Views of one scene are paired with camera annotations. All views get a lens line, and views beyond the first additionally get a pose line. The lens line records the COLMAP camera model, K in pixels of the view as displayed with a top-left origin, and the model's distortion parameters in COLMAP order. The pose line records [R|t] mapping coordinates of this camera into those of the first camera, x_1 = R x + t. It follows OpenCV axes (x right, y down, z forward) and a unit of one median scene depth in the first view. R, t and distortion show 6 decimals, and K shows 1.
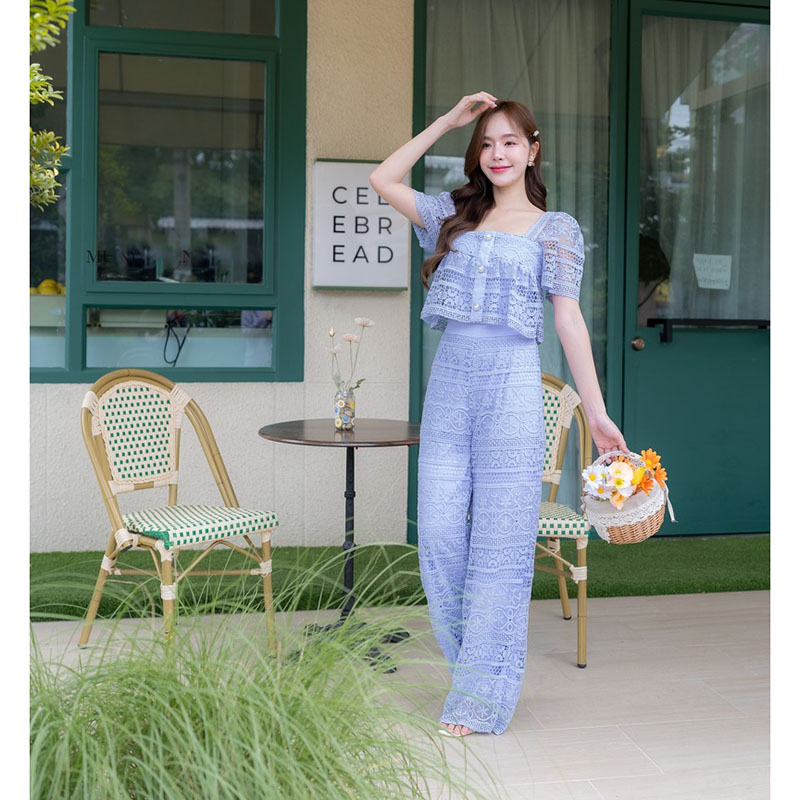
lens RADIAL K [[1129.9, 0, 395.2], [0, 1129.9, 334.4], [0, 0, 1]] dist [-0.016354, 0.000000]
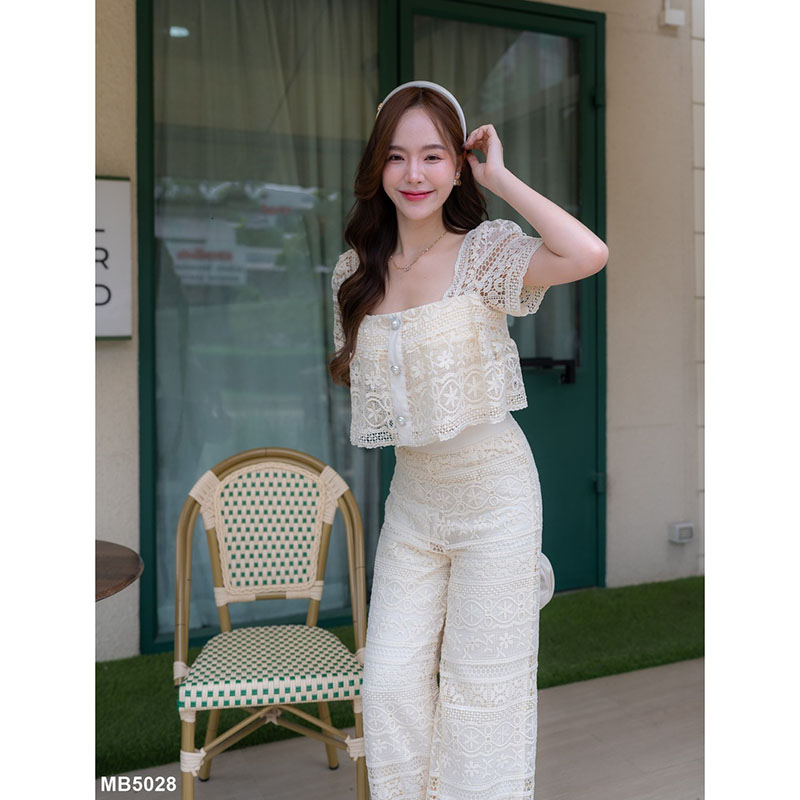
lens RADIAL K [[994.8, 0, 425.2], [0, 994.8, 330.6], [0, 0, 1]] dist [-0.004436, 0.000000]
pose [[0.973946, -0.017539, 0.226103, 0.064533], [0.020345, 0.999742, -0.010088, -0.040392], [-0.225867, 0.014425, 0.974051, 0.323062]]
